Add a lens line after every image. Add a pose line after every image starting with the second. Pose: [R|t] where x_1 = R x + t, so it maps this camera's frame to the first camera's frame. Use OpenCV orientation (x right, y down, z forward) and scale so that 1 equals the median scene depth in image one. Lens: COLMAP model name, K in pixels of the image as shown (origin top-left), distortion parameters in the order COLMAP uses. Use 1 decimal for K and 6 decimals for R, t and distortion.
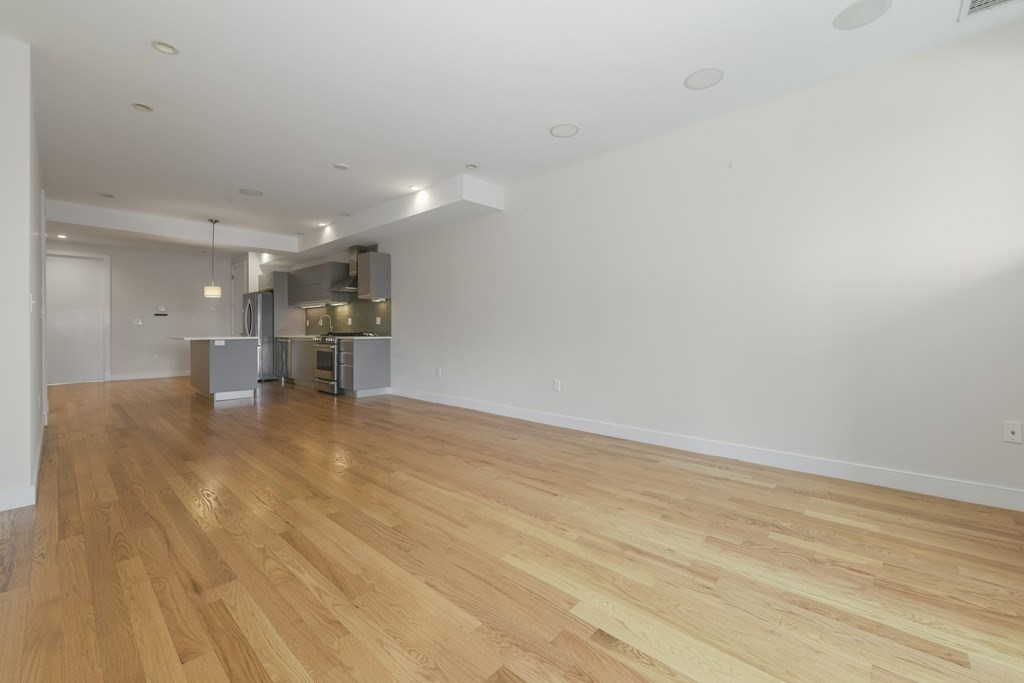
lens RADIAL K [[416.3, 0, 517.9], [0, 416.3, 328.2], [0, 0, 1]] dist [-0.002450, -0.000634]
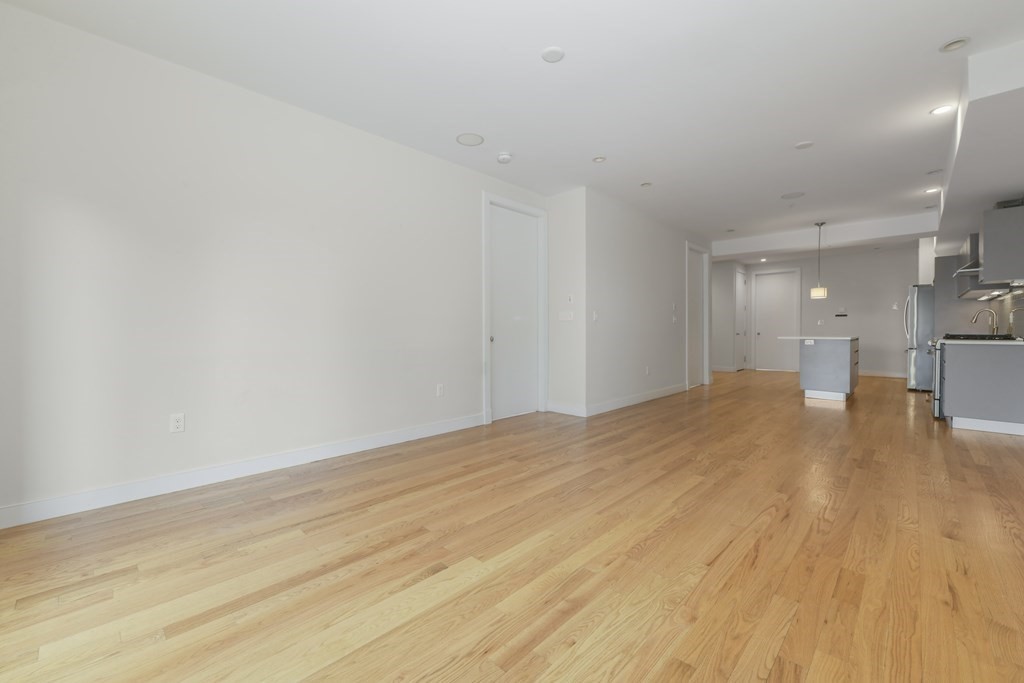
lens RADIAL K [[416.3, 0, 517.9], [0, 416.3, 328.2], [0, 0, 1]] dist [-0.002450, -0.000634]
pose [[-0.027703, 0.000683, -0.999616, 0.721190], [0.001303, 0.999999, 0.000647, -0.003320], [0.999615, -0.001284, -0.027704, 0.618876]]
